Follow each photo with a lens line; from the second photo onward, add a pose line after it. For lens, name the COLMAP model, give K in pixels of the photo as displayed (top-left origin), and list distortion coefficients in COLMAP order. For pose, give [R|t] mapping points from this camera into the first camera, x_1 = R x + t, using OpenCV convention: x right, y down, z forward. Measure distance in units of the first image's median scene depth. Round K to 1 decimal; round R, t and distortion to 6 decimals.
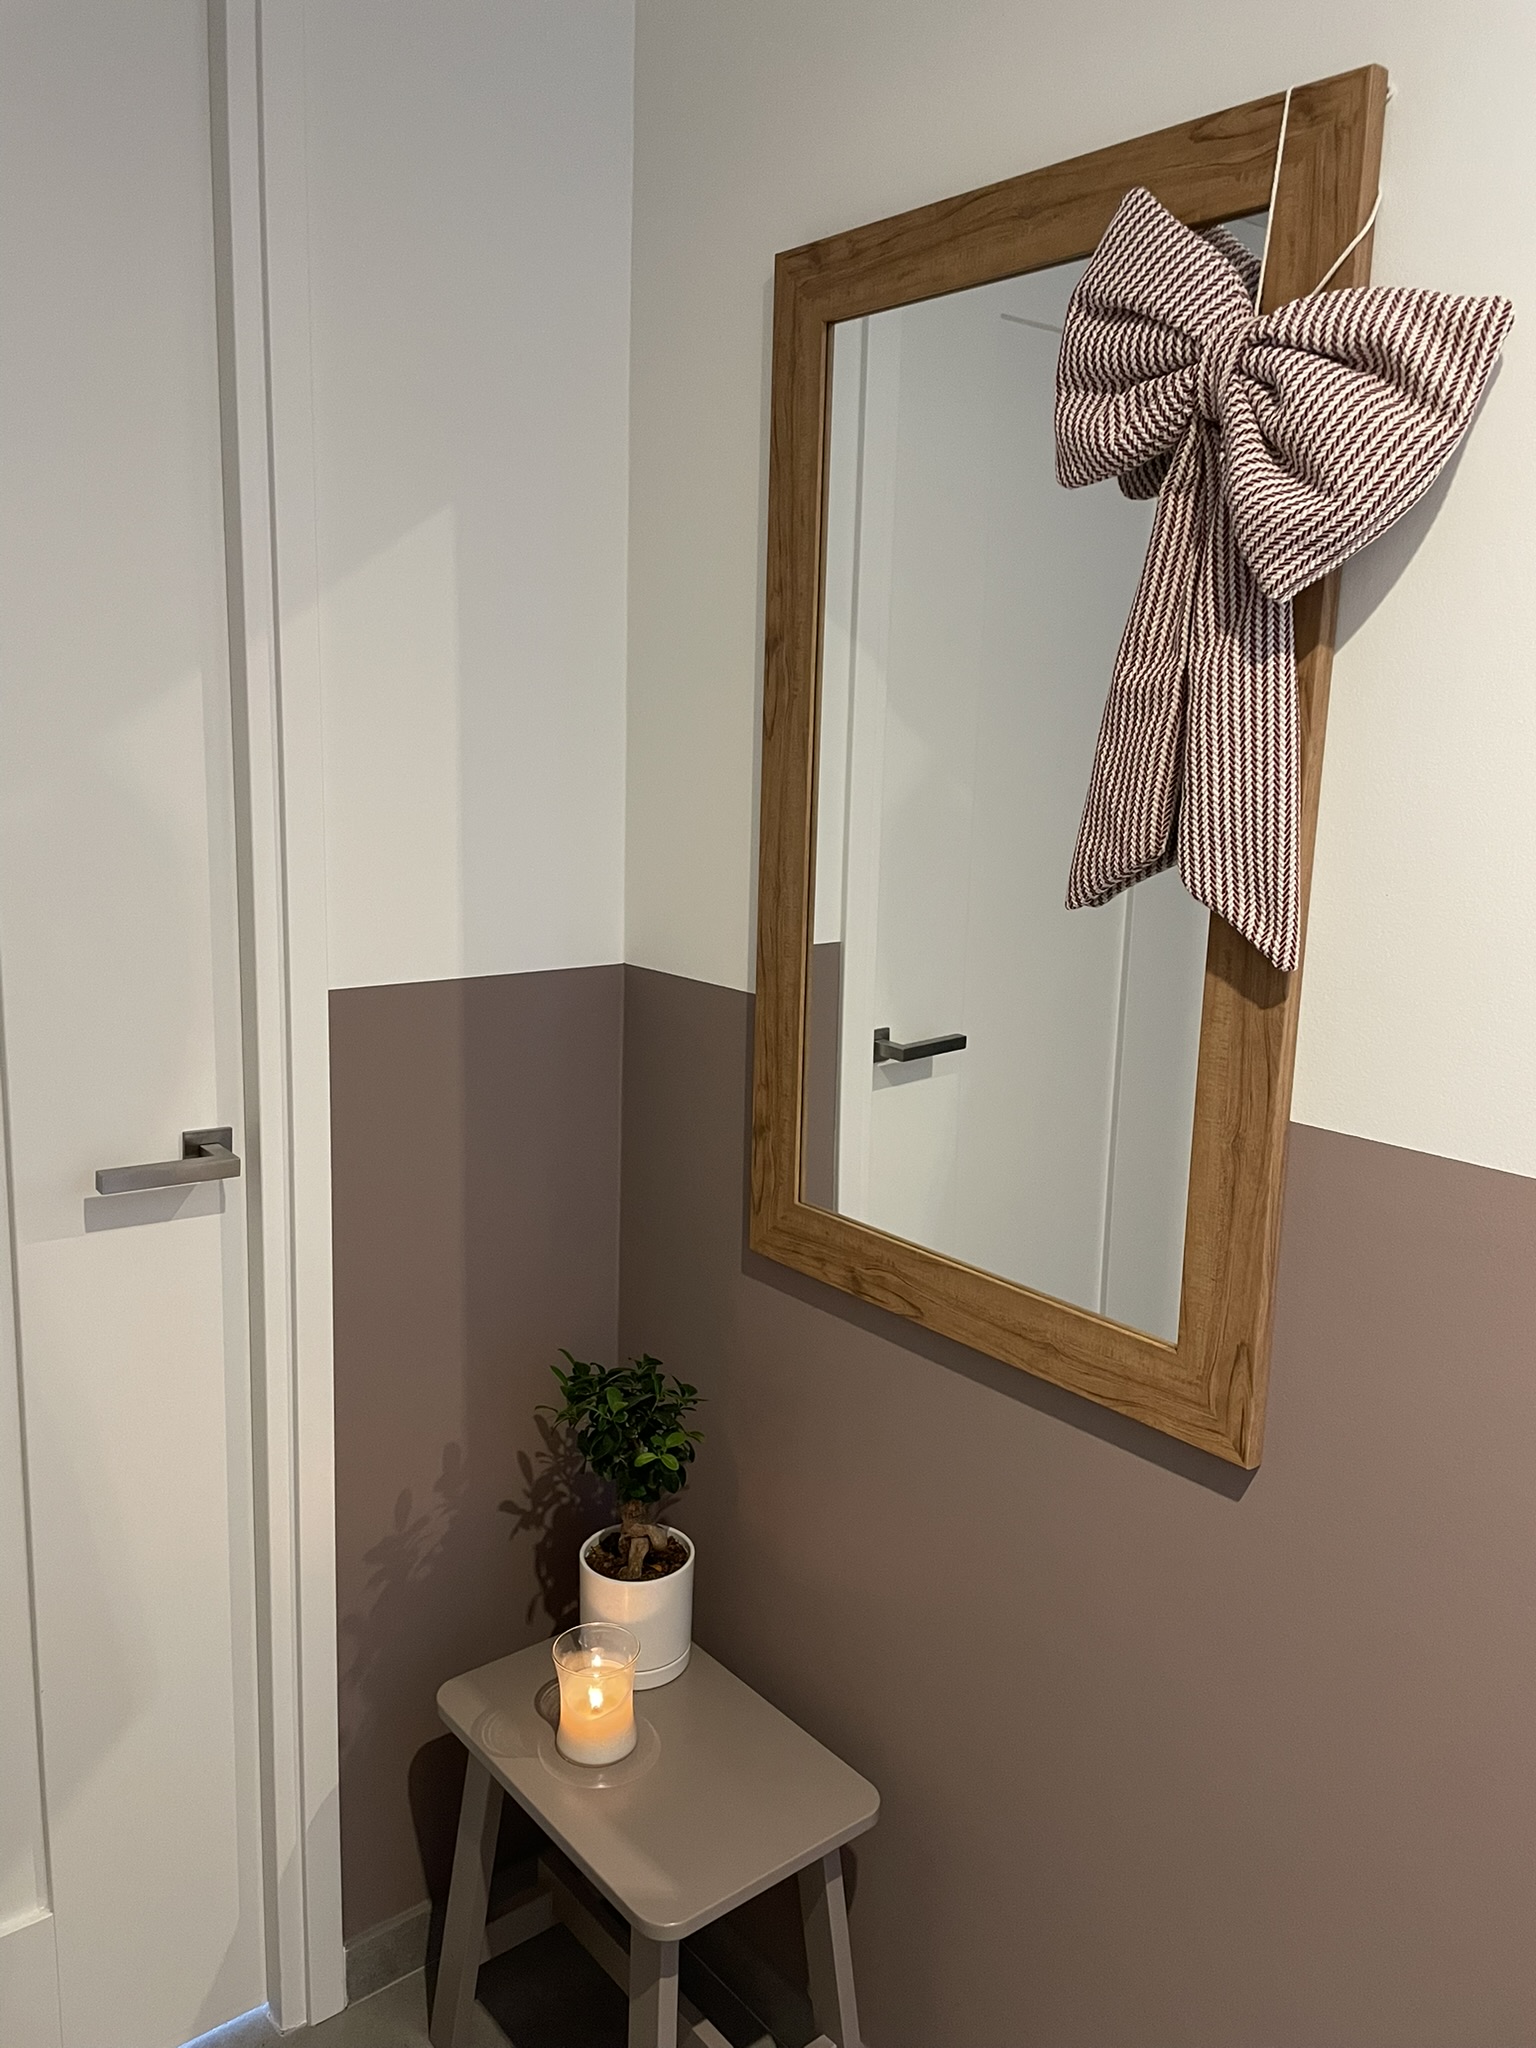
lens RADIAL K [[1545.2, 0, 757.1], [0, 1545.2, 1009.5], [0, 0, 1]] dist [0.080771, -0.105406]
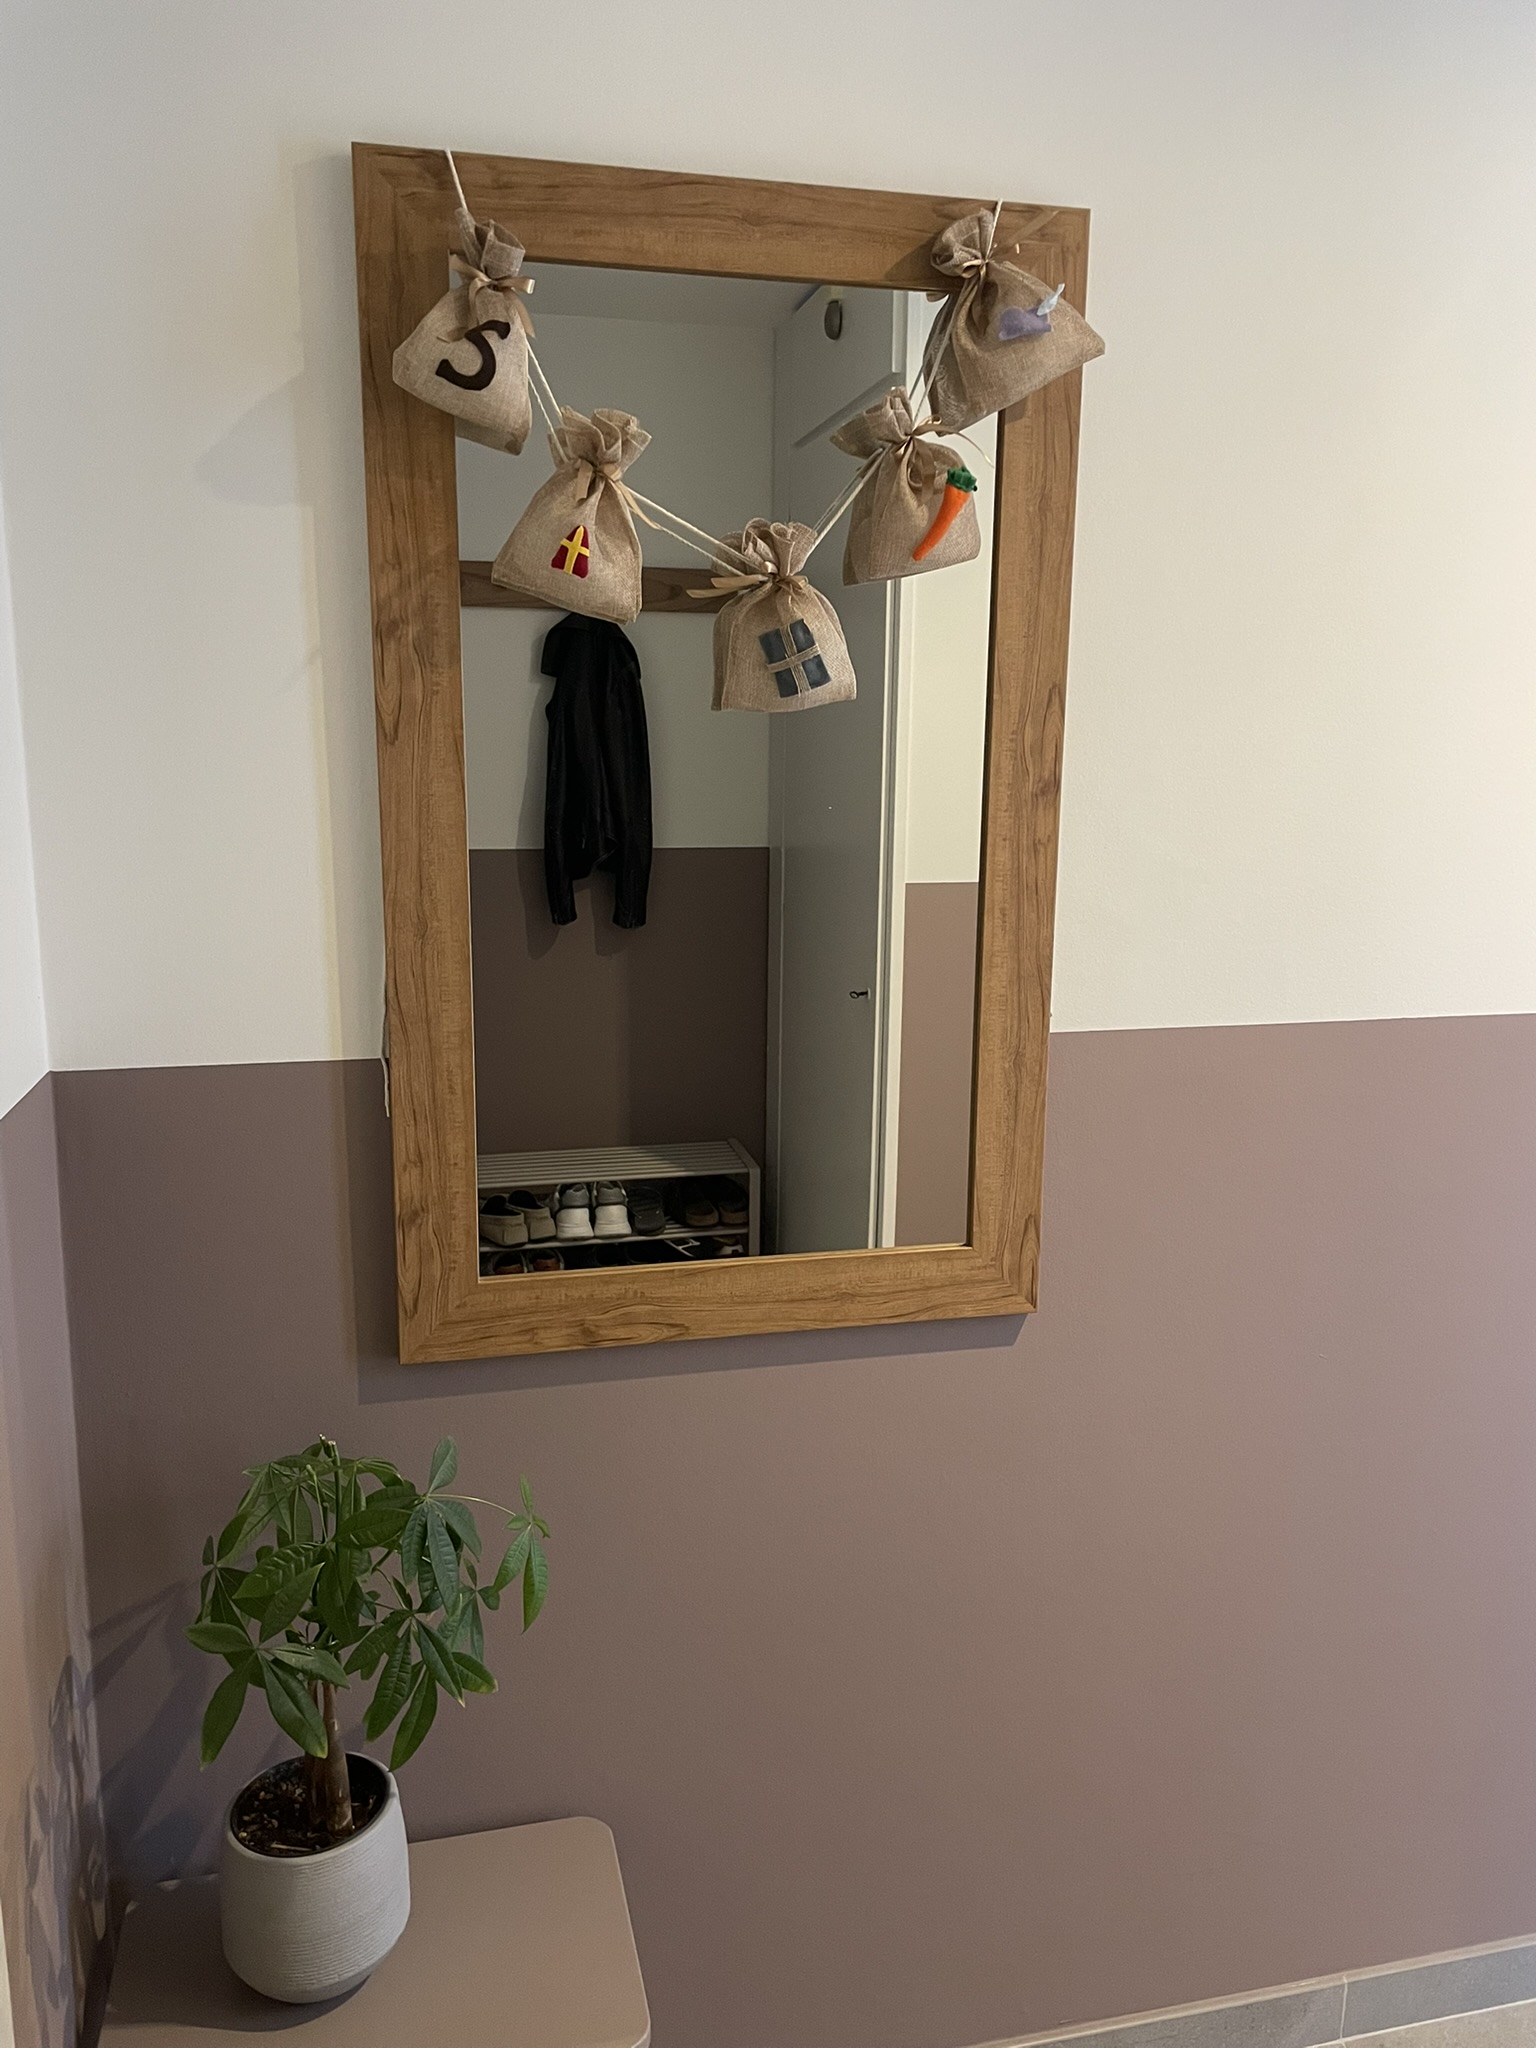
lens RADIAL K [[1545.2, 0, 763.6], [0, 1545.2, 1025.3], [0, 0, 1]] dist [0.080771, -0.105406]
pose [[0.442117, -0.188810, 0.876860, -0.863049], [0.168732, 0.977648, 0.125437, -0.130928], [-0.880944, 0.092496, 0.464093, 0.605108]]
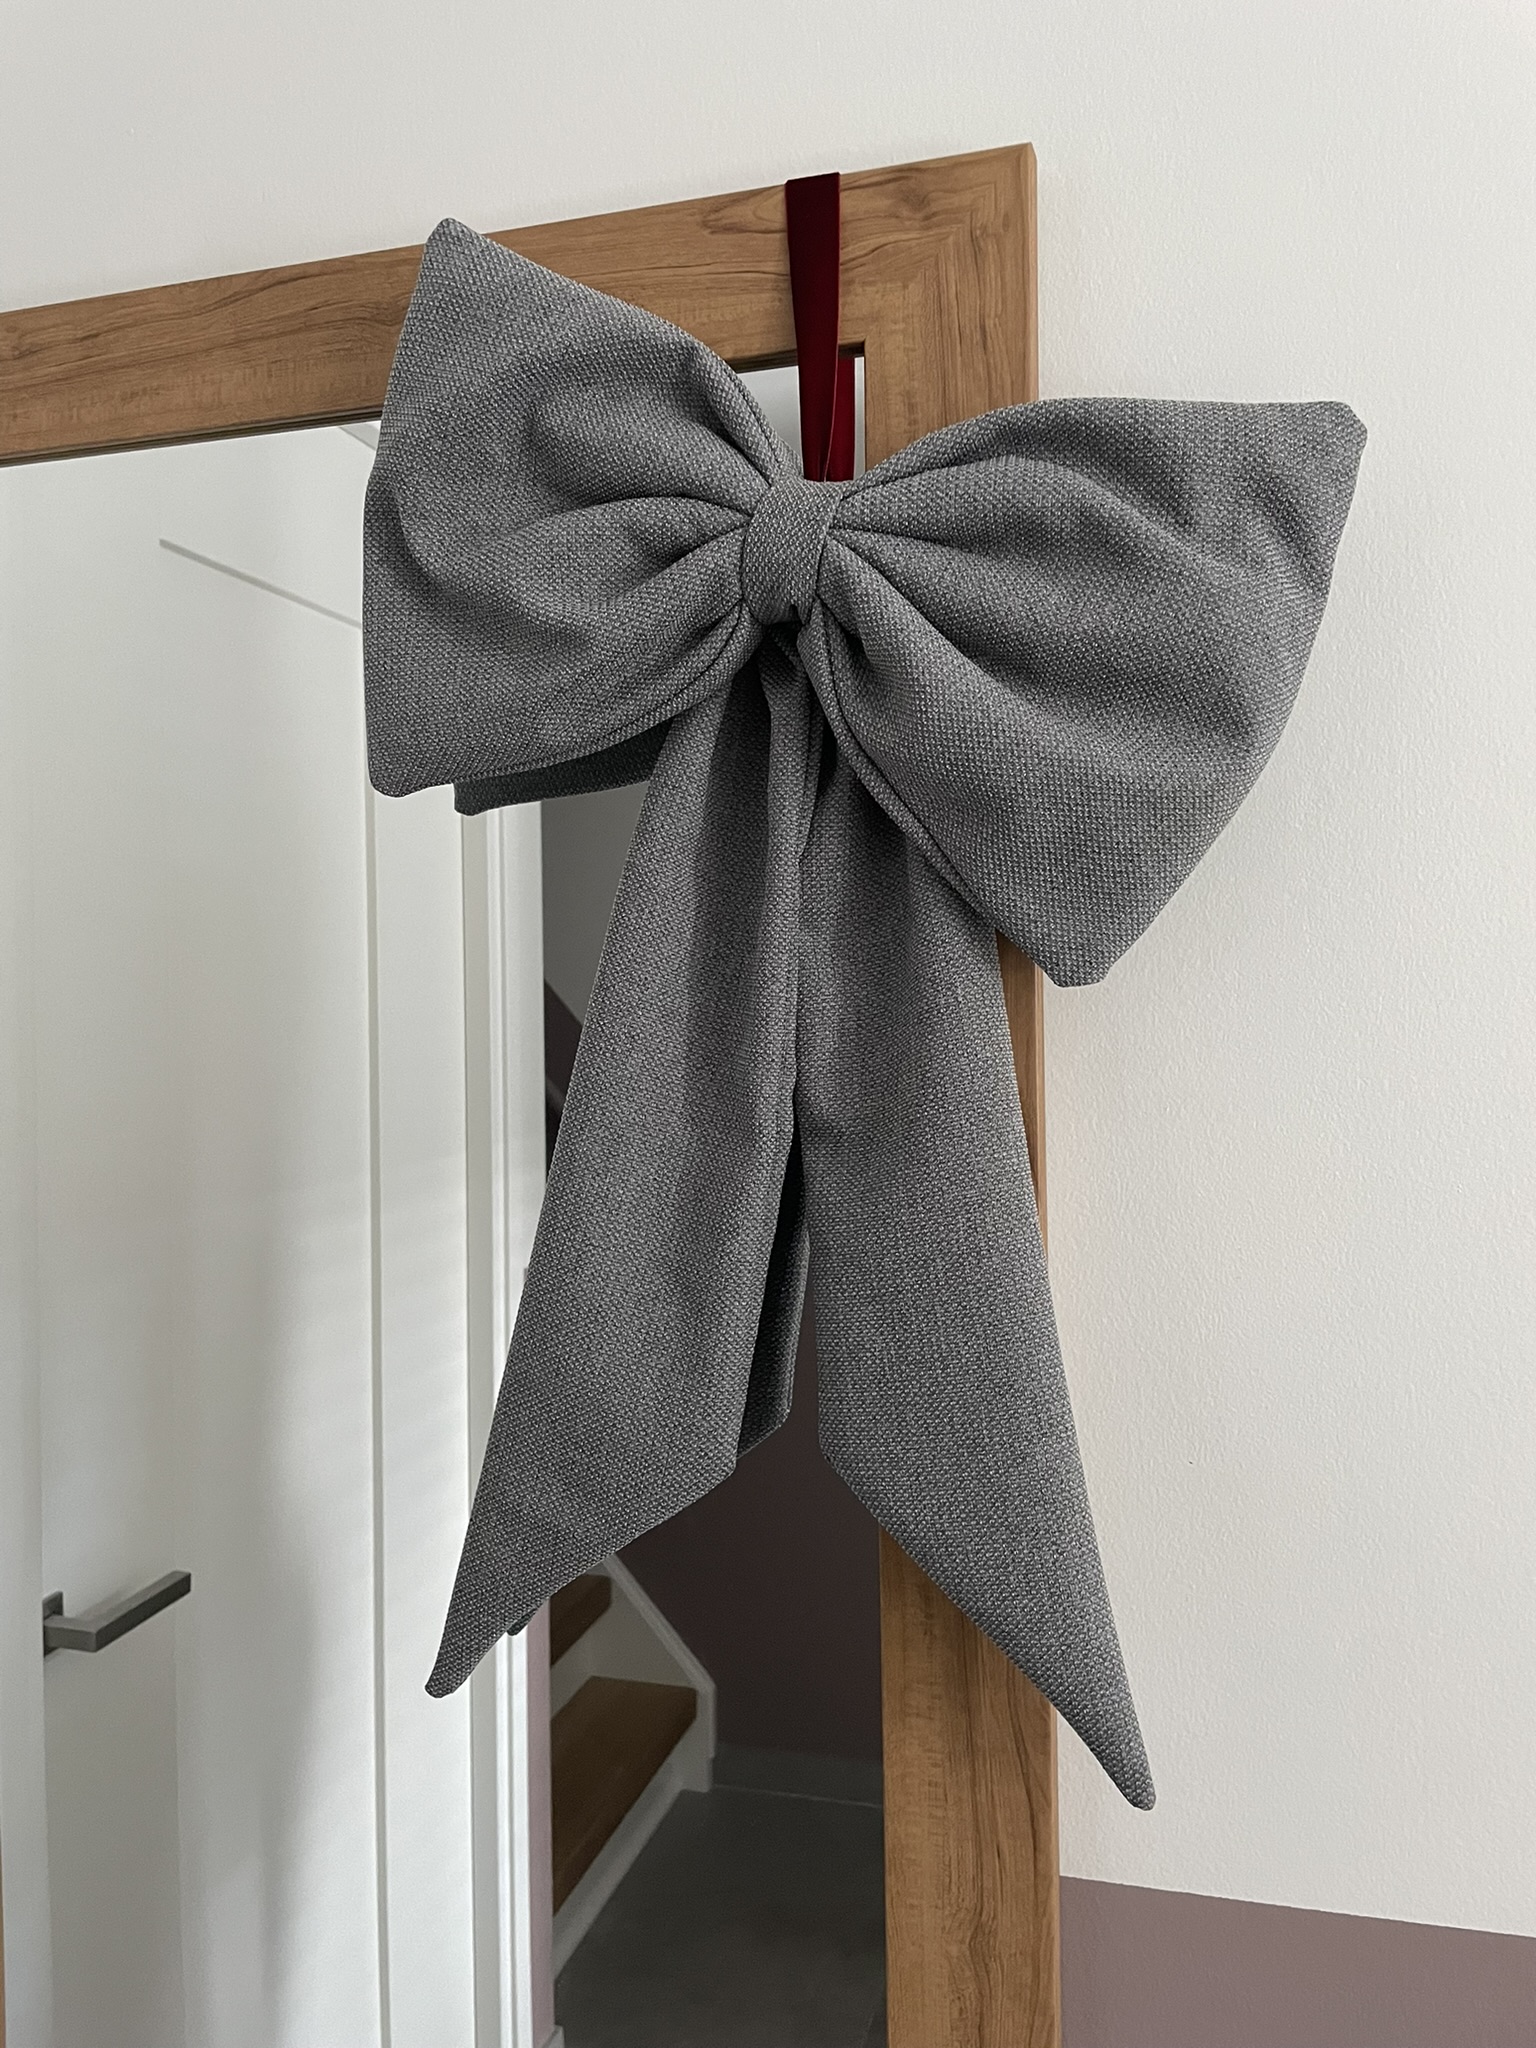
lens RADIAL K [[1545.2, 0, 764.4], [0, 1545.2, 1003.1], [0, 0, 1]] dist [0.080771, -0.105406]
pose [[0.826264, -0.035813, 0.562143, -0.049575], [0.138380, 0.980299, -0.140944, -0.168889], [-0.546021, 0.194246, 0.814942, 0.533717]]
